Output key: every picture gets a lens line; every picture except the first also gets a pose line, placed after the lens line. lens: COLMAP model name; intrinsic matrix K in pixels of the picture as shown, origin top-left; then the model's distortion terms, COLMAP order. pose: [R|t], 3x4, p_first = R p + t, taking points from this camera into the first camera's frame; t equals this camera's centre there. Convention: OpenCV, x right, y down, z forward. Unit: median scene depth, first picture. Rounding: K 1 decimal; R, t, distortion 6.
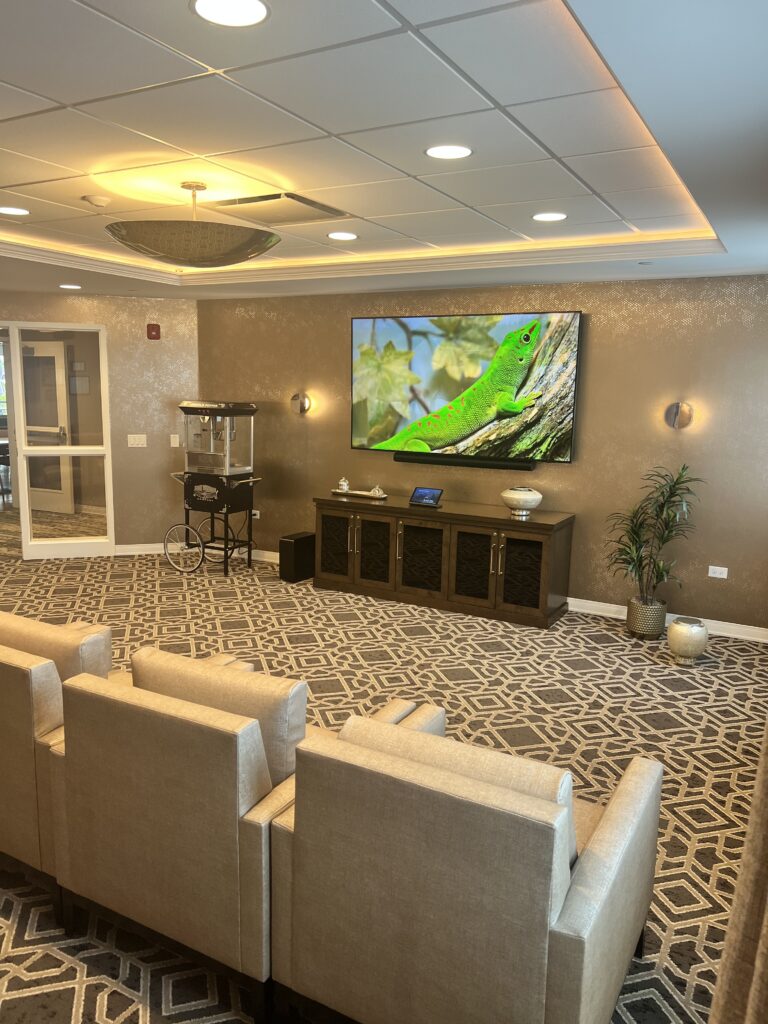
lens RADIAL K [[768.5, 0, 372.6], [0, 768.5, 514.1], [0, 0, 1]] dist [0.100828, -0.131659]
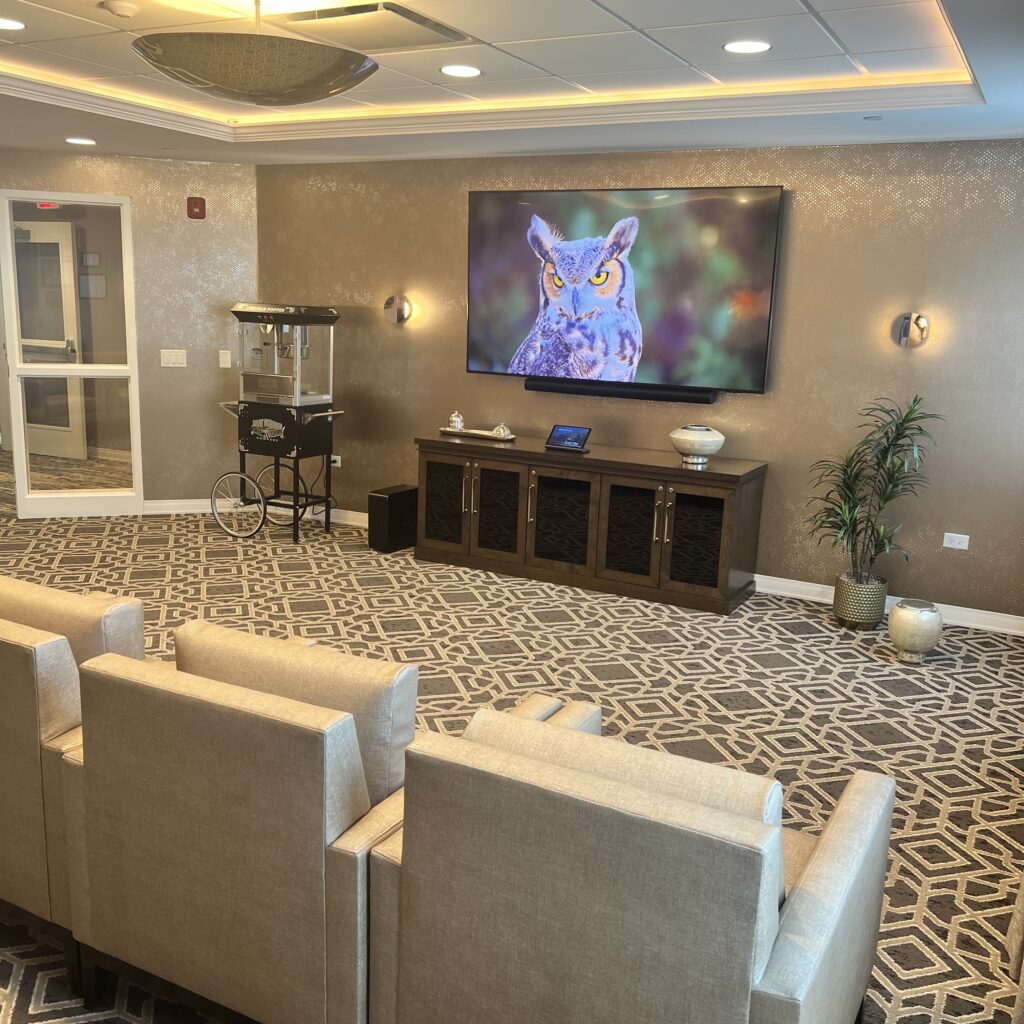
lens RADIAL K [[1025.2, 0, 512.0], [0, 1025.2, 512.0], [0, 0, 1]] dist [0.114929, -0.179060]
pose [[0.999669, 0.010332, 0.023576, -0.008285], [-0.011231, 0.999203, 0.038302, 0.013397], [-0.023161, -0.038554, 0.998988, 0.011798]]
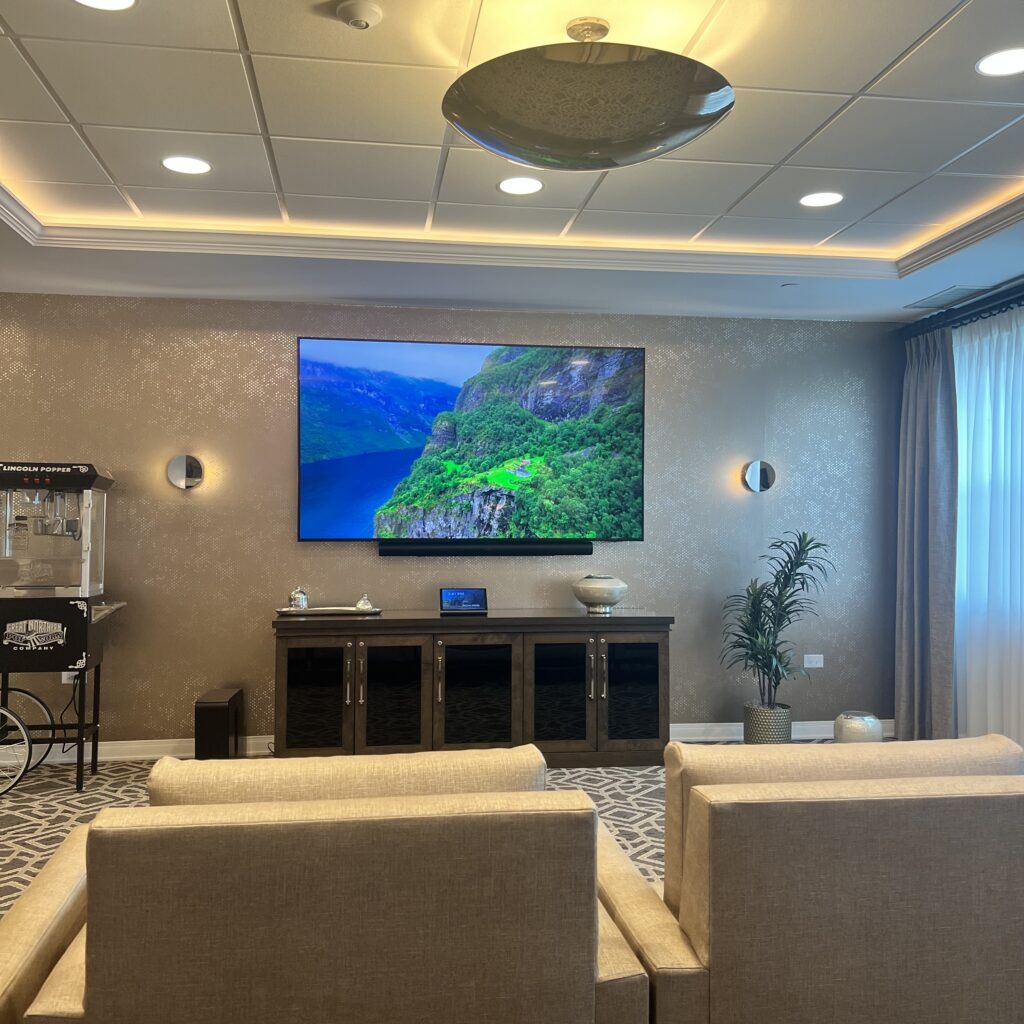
lens RADIAL K [[1025.2, 0, 512.0], [0, 1025.2, 512.0], [0, 0, 1]] dist [0.114929, -0.179060]
pose [[0.790111, -0.008159, 0.612910, -0.514864], [0.118614, 0.983047, -0.139820, 0.035888], [-0.601378, 0.183173, 0.777684, 0.318188]]
